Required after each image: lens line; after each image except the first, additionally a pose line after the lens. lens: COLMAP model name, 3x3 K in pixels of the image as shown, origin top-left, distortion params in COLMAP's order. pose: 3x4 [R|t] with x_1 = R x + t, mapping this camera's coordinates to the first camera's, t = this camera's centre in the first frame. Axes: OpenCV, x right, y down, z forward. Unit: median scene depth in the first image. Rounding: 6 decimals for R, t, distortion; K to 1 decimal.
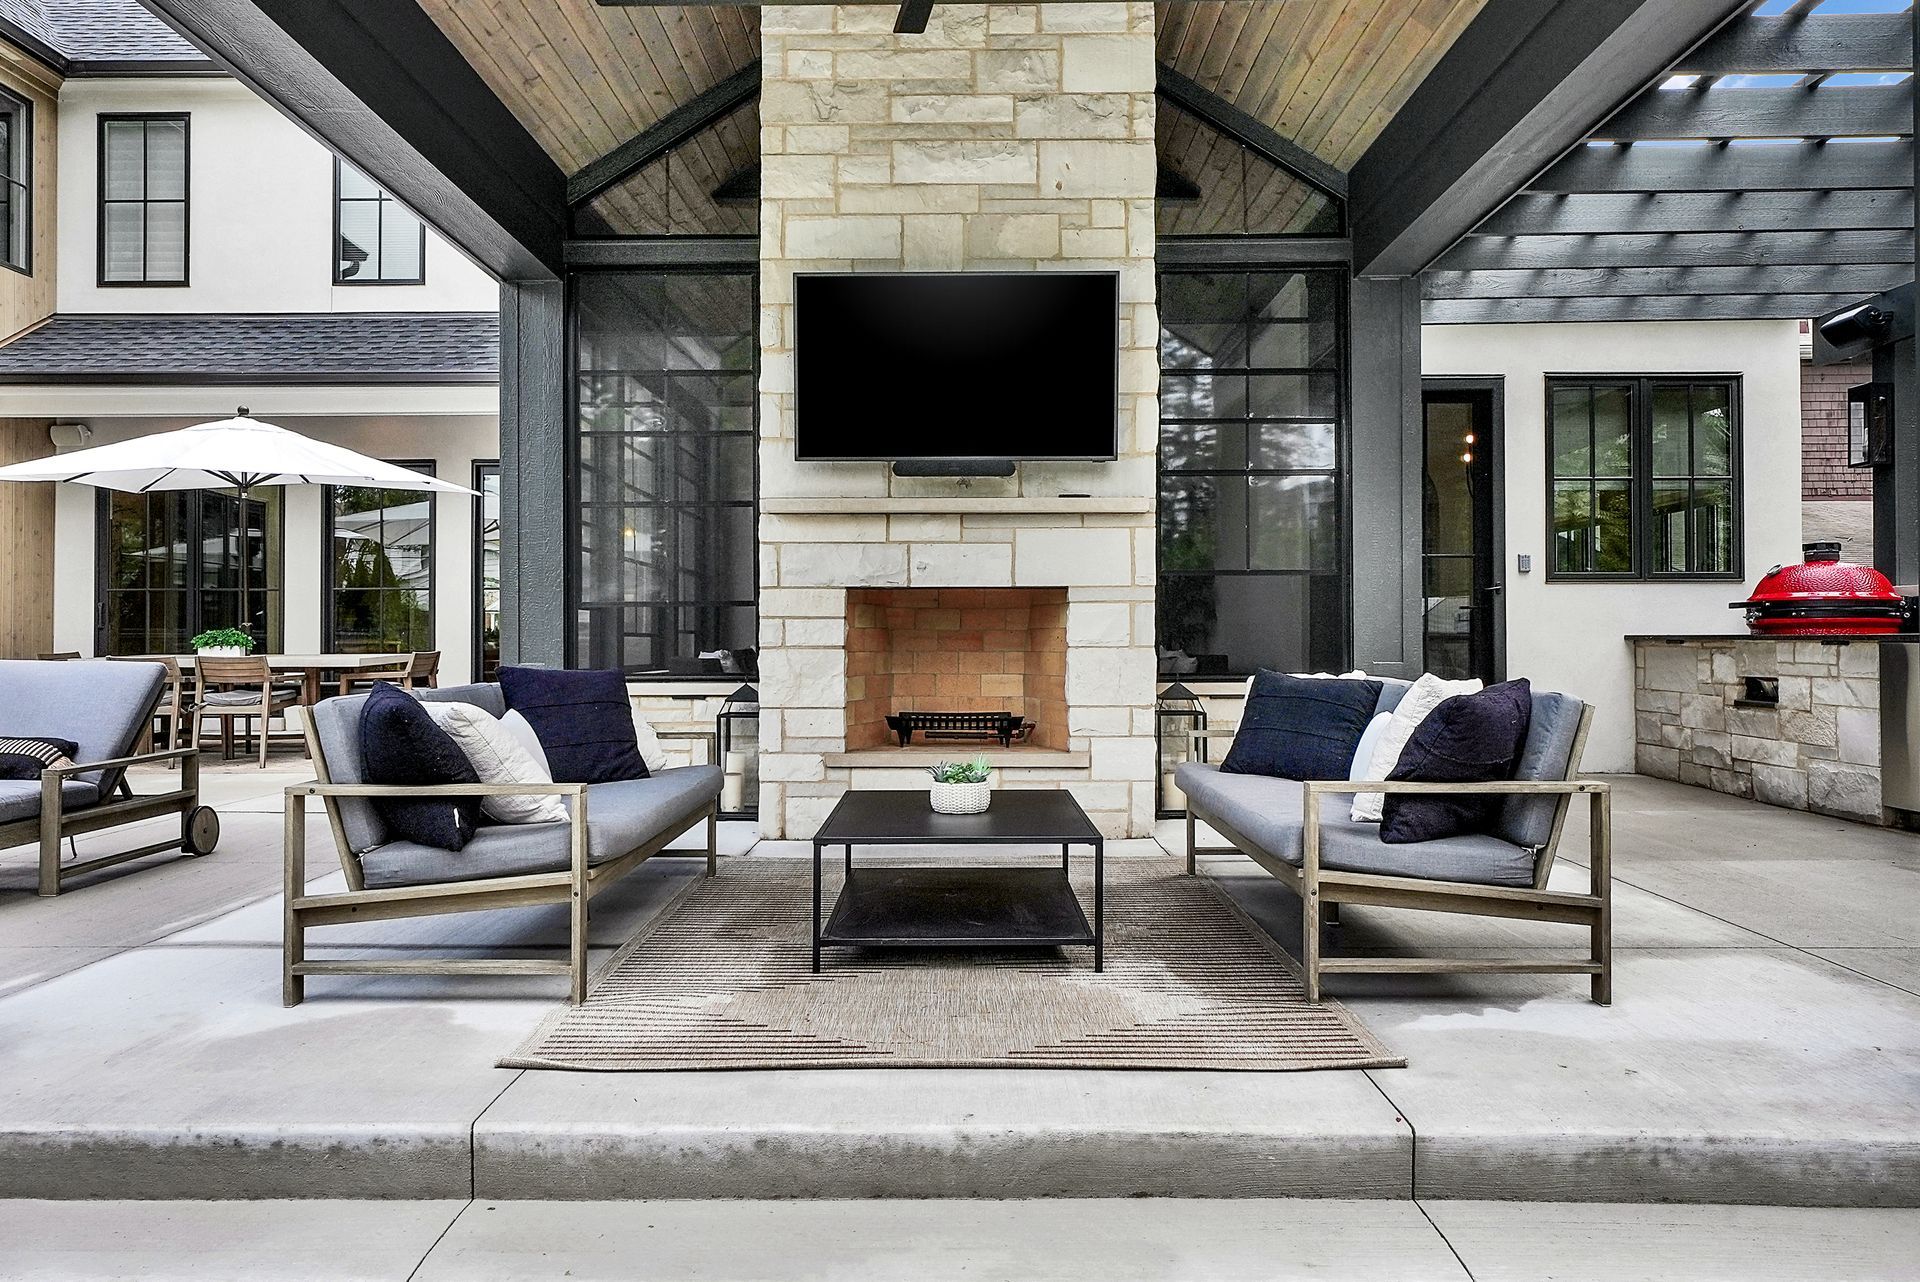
lens RADIAL K [[1319.1, 0, 960.0], [0, 1319.1, 641.0], [0, 0, 1]] dist [0.002092, 0.000972]
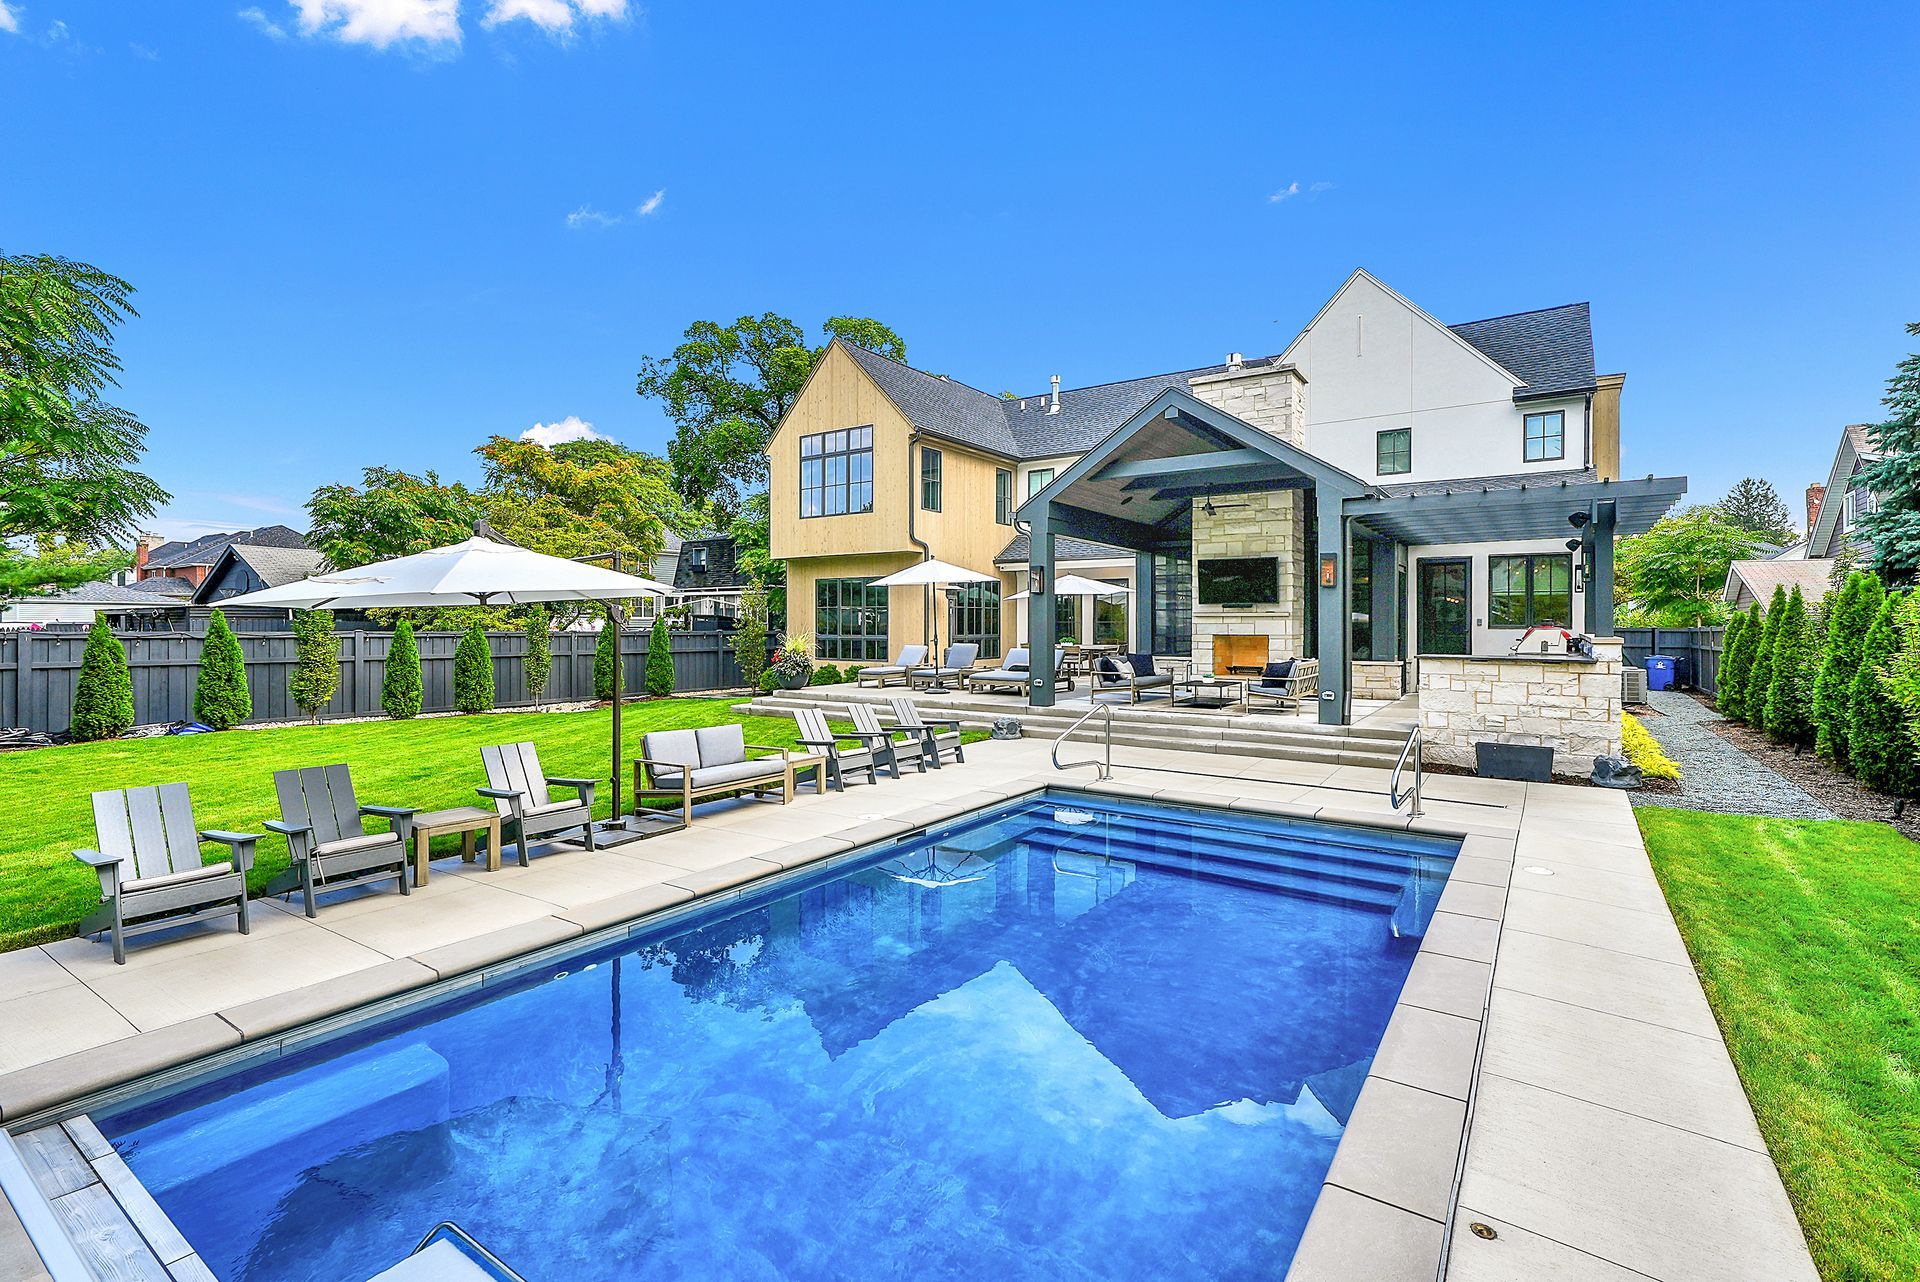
lens RADIAL K [[847.2, 0, 960.0], [0, 847.2, 641.0], [0, 0, 1]] dist [0.003900, 0.000503]
pose [[0.824859, 0.012195, -0.565206, 0.750739], [-0.003612, 0.999861, 0.016302, -0.060401], [0.565326, -0.011406, 0.824788, -1.599270]]
